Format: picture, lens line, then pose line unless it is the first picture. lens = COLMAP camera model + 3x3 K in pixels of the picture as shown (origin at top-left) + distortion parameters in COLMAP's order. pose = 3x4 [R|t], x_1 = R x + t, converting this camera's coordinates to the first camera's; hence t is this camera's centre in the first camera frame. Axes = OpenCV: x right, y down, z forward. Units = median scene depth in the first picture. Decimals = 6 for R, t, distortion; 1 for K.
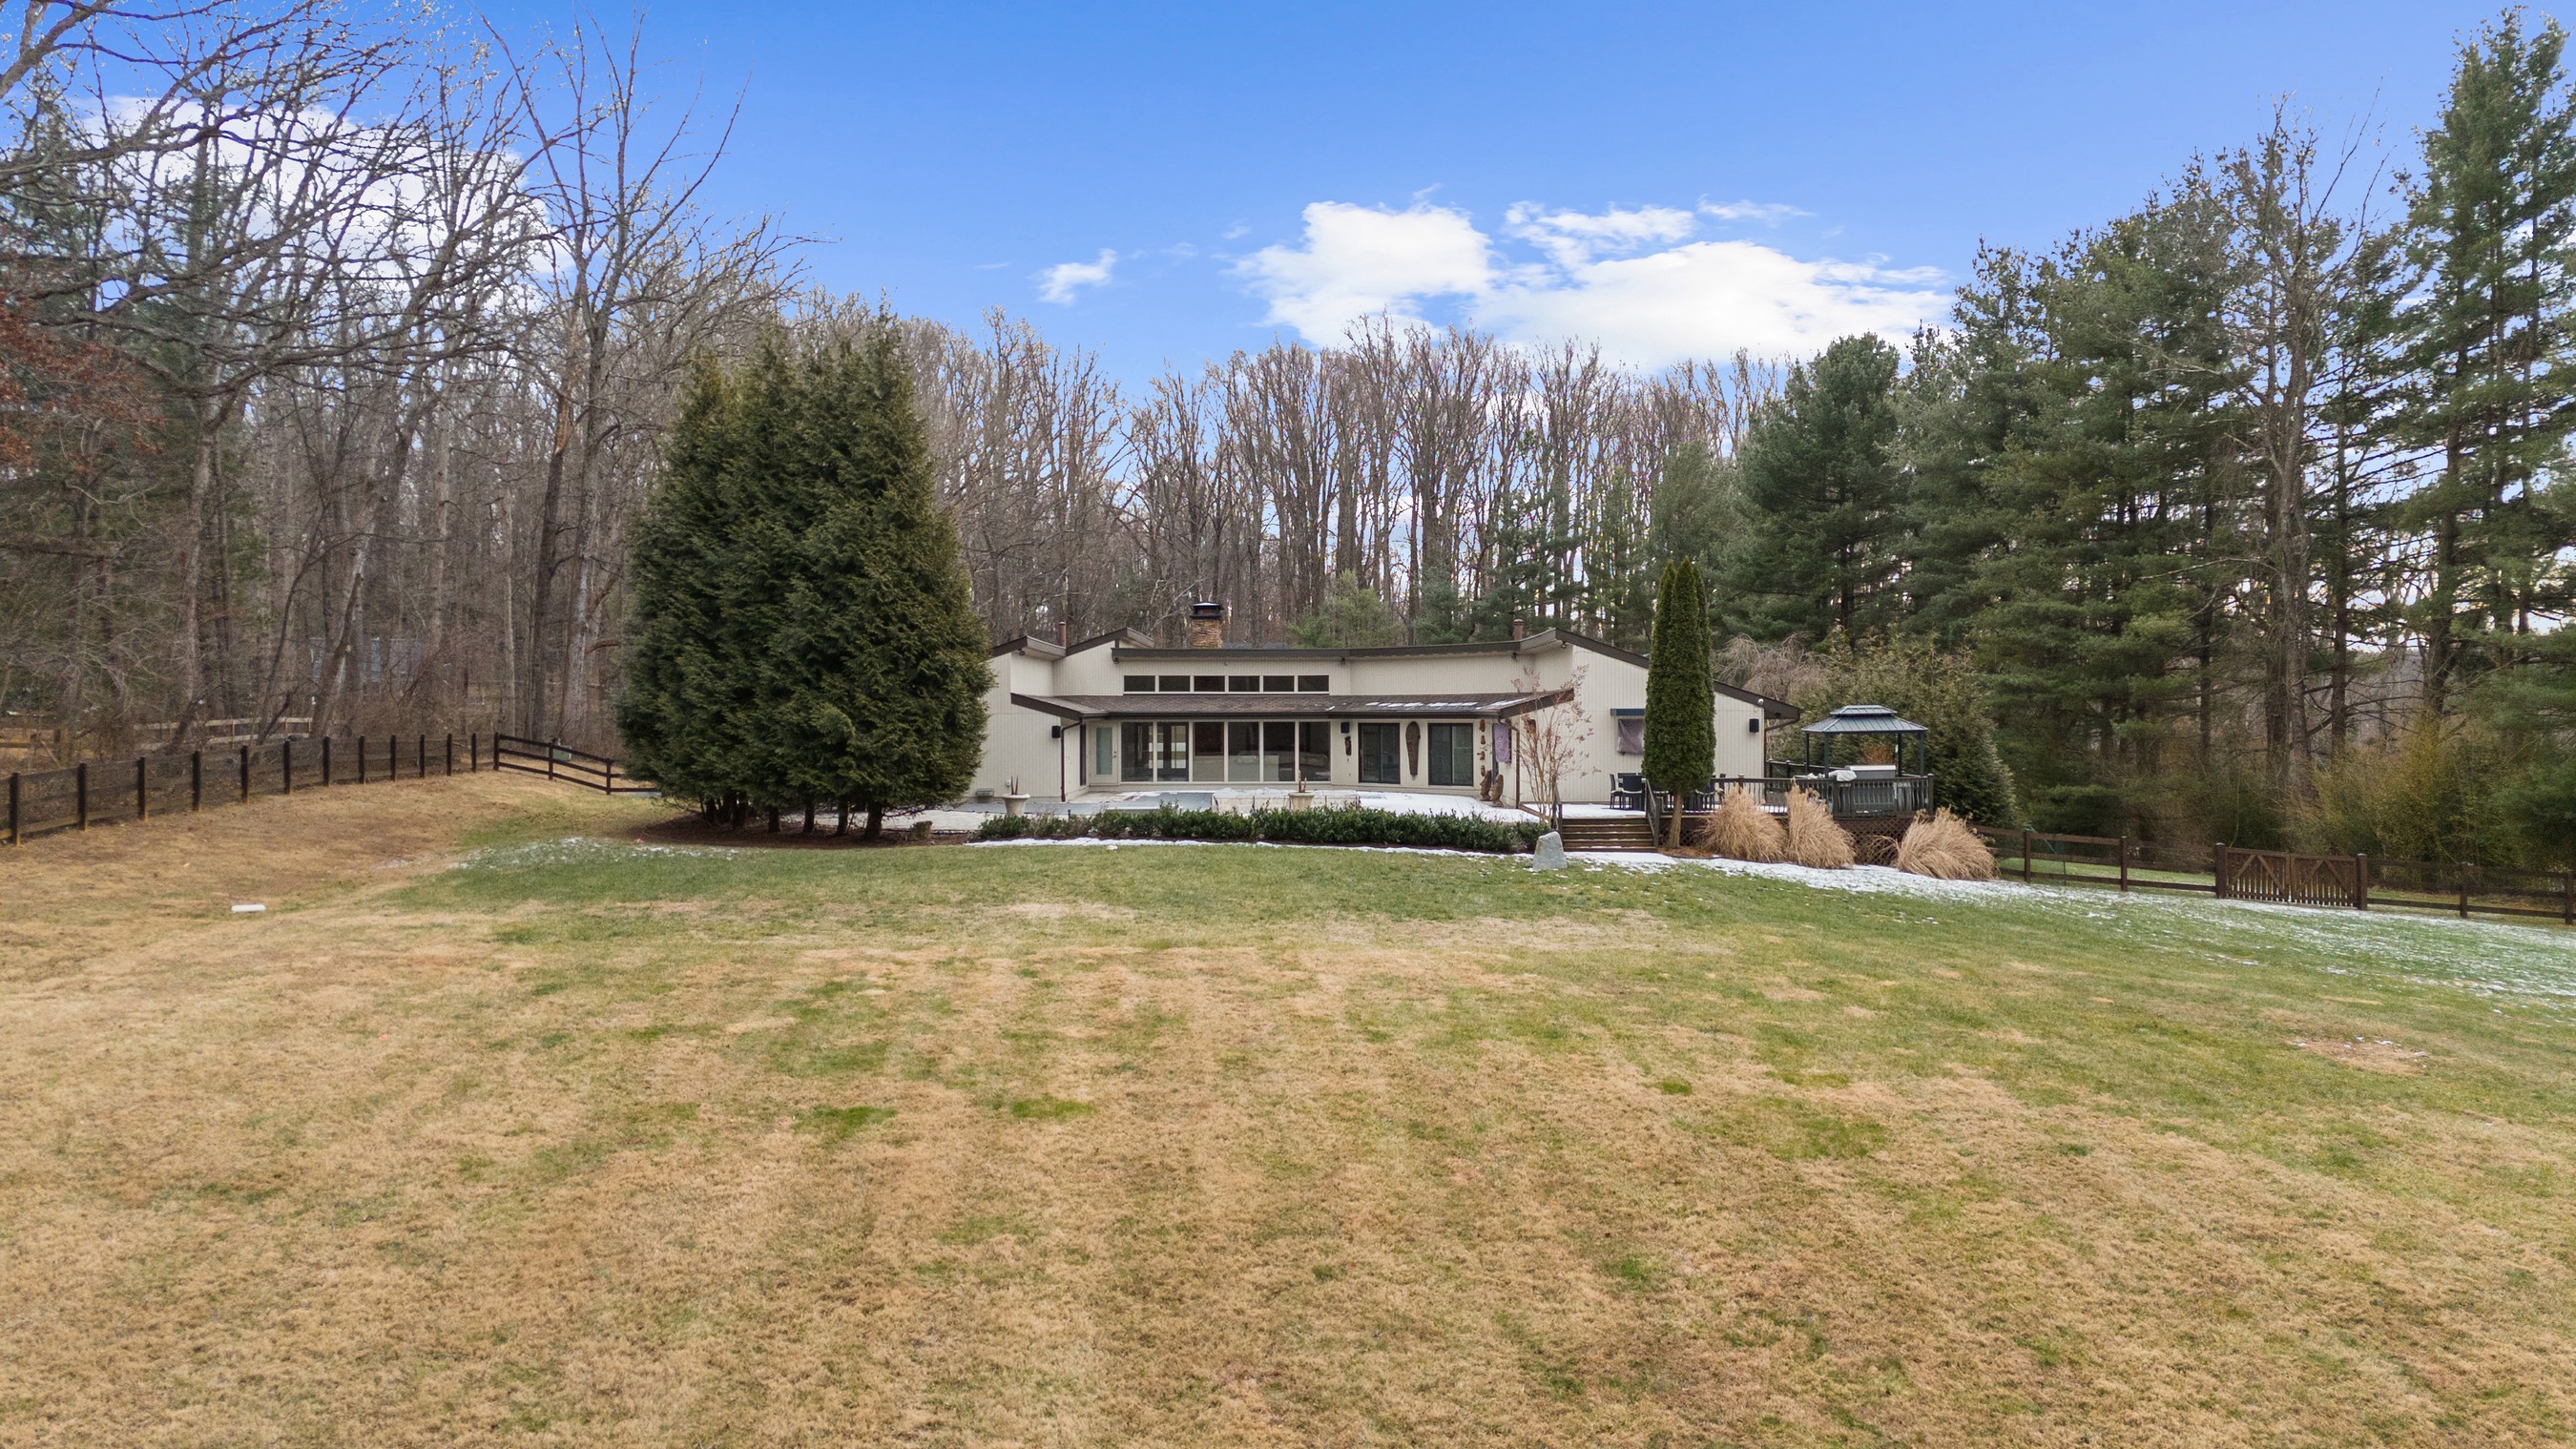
lens RADIAL K [[1953.9, 0, 1288.0], [0, 1953.9, 724.5], [0, 0, 1]] dist [0.068808, 0.001920]
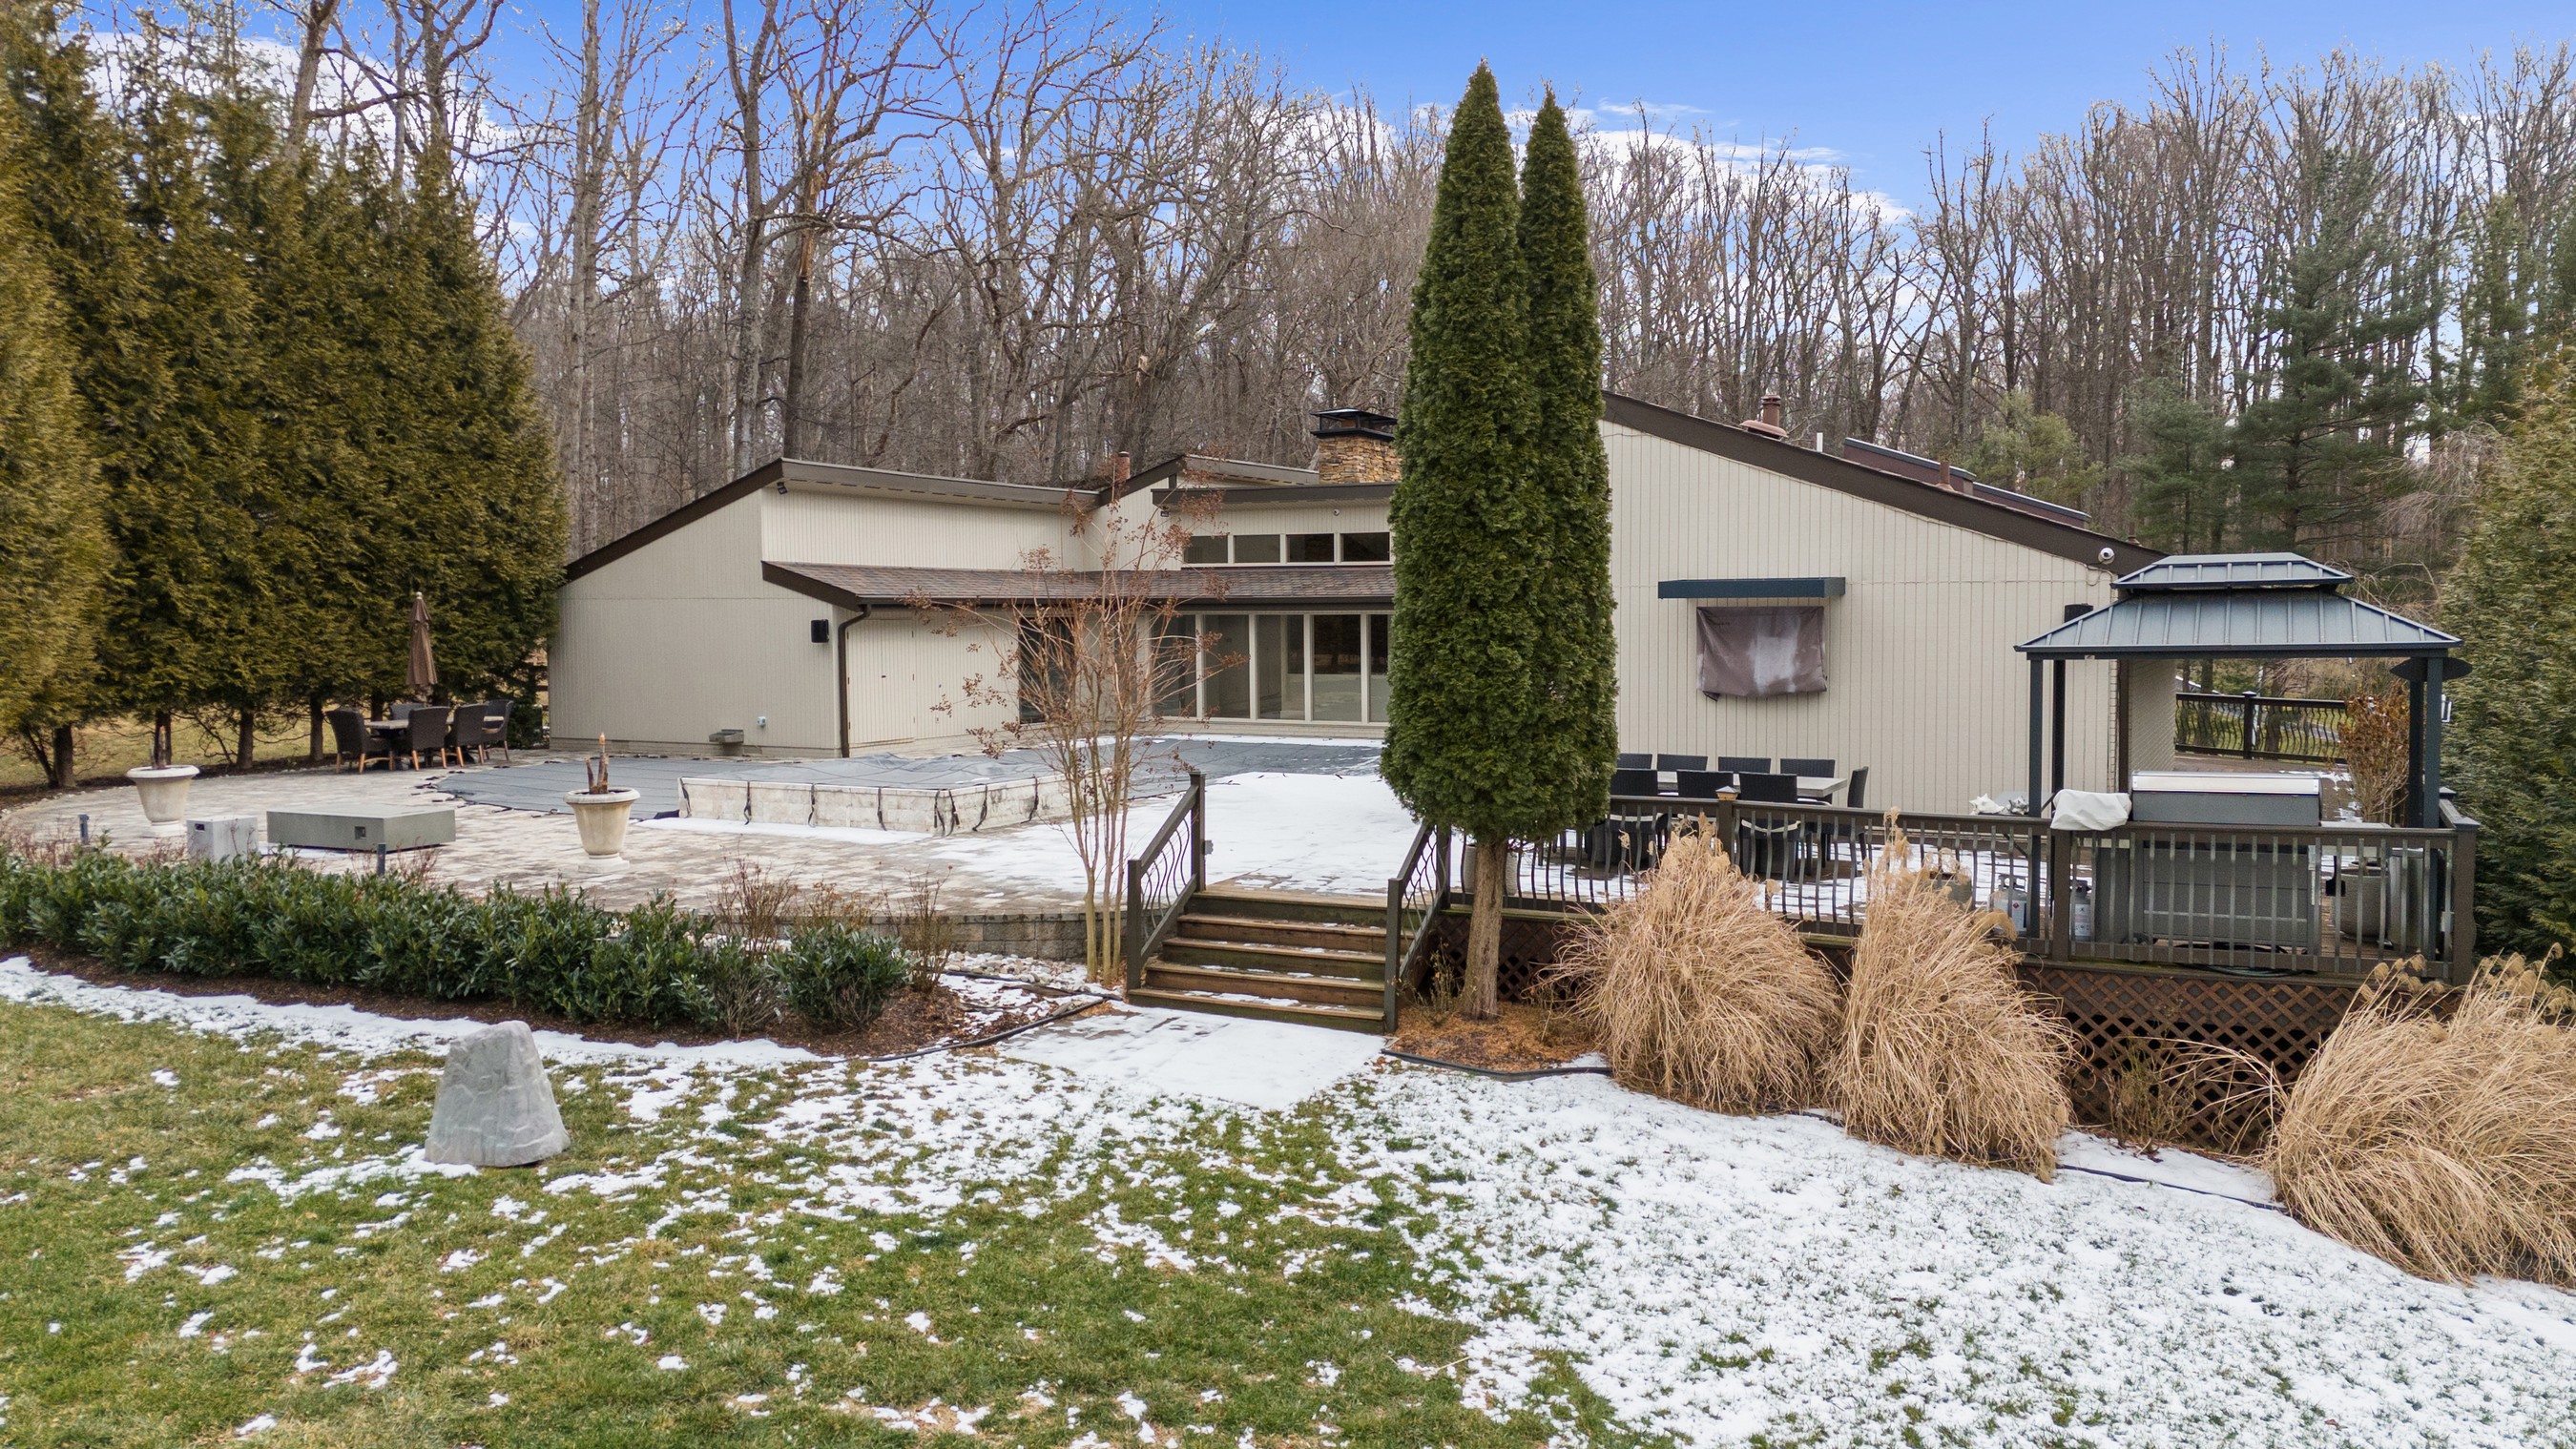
lens RADIAL K [[1924.2, 0, 1291.0], [0, 1924.2, 697.8], [0, 0, 1]] dist [0.050675, -0.011205]
pose [[0.890033, 0.020746, -0.455424, 0.219340], [-0.001378, 0.999082, 0.042819, -0.001008], [0.455894, -0.037483, 0.889244, 0.504858]]
